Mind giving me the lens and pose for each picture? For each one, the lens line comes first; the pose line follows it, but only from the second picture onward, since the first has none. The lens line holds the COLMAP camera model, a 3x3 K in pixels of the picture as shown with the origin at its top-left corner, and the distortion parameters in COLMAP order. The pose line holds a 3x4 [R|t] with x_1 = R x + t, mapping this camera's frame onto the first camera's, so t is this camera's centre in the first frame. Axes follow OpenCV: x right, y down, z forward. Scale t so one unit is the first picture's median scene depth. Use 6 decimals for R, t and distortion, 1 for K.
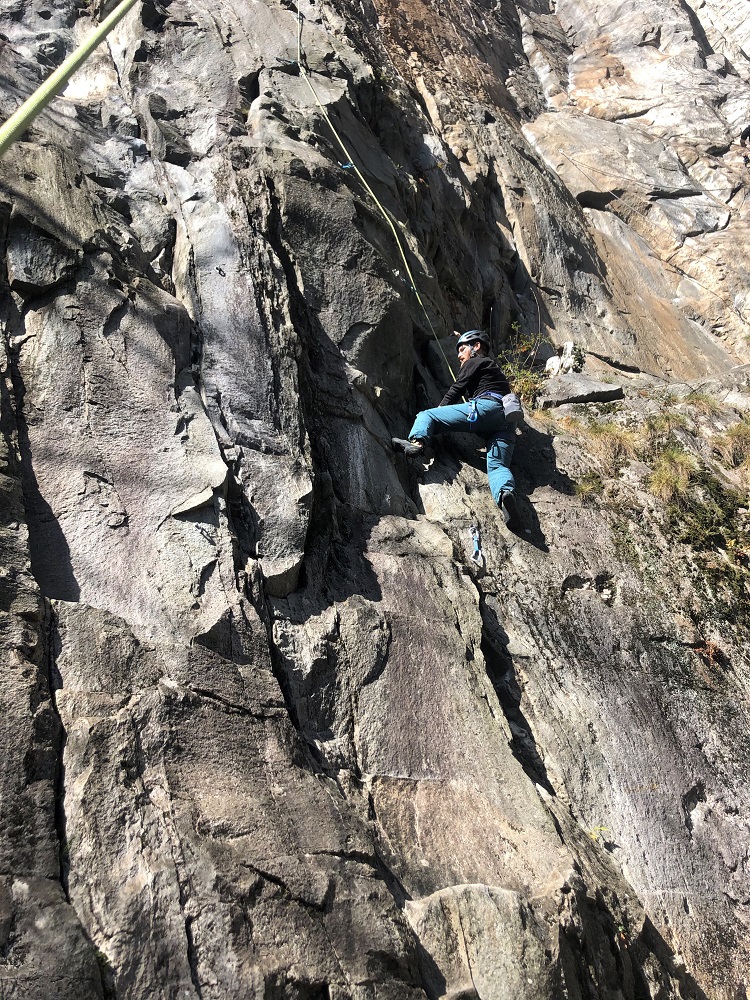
lens RADIAL K [[815.6, 0, 375.0], [0, 815.6, 500.0], [0, 0, 1]] dist [0.019338, -0.008402]
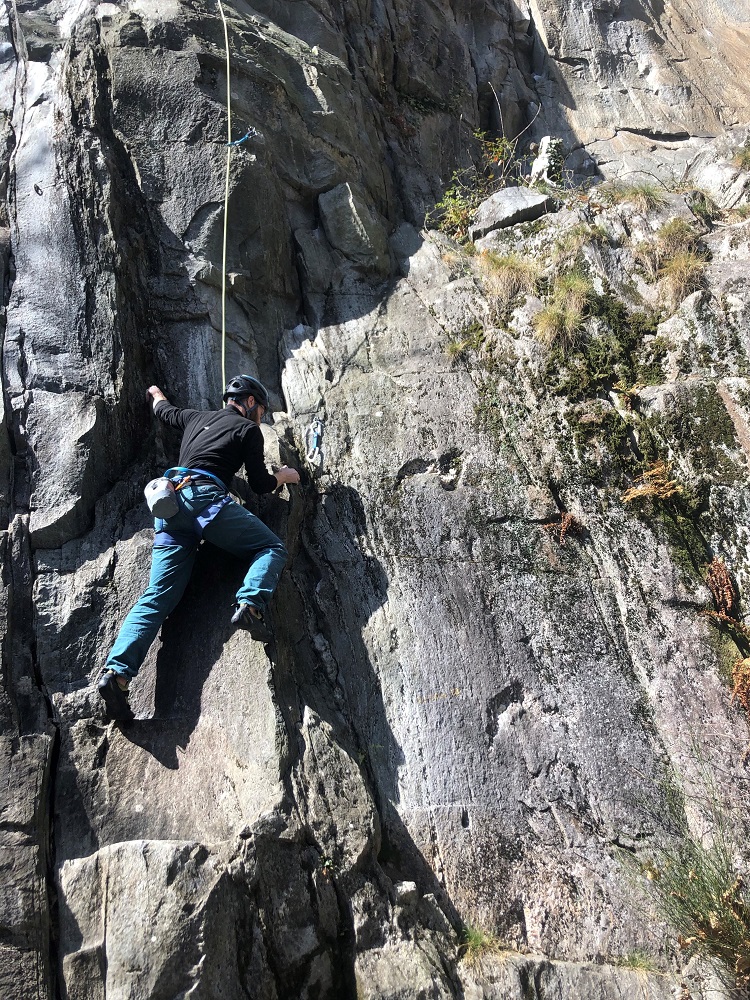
lens RADIAL K [[815.6, 0, 375.0], [0, 815.6, 500.0], [0, 0, 1]] dist [0.019338, -0.008402]
pose [[0.951271, -0.134227, -0.277609, 0.441221], [0.190356, 0.963888, 0.186237, -0.040069], [0.242586, -0.230006, 0.942470, 0.129729]]
